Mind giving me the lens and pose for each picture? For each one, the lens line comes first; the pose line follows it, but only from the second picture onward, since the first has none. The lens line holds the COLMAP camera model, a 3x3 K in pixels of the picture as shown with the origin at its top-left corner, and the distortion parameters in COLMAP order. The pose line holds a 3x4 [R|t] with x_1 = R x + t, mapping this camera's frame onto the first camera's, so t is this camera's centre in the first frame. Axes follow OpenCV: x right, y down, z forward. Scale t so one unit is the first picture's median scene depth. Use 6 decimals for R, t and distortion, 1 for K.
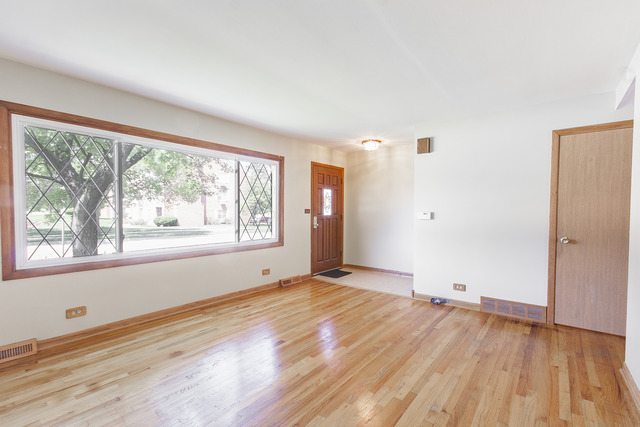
lens RADIAL K [[312.5, 0, 320.0], [0, 312.5, 213.5], [0, 0, 1]] dist [0.000757, 0.000210]
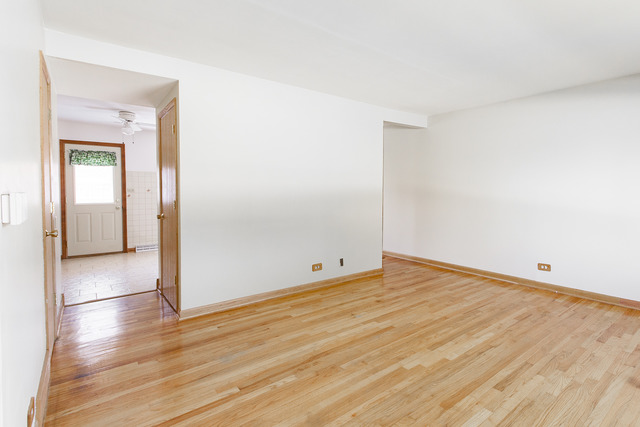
lens RADIAL K [[312.5, 0, 320.0], [0, 312.5, 213.5], [0, 0, 1]] dist [0.000757, 0.000210]
pose [[-0.955341, -0.025191, 0.294429, 0.067134], [-0.001820, 0.996843, 0.079382, -0.020286], [-0.295499, 0.075301, -0.952371, 1.890528]]
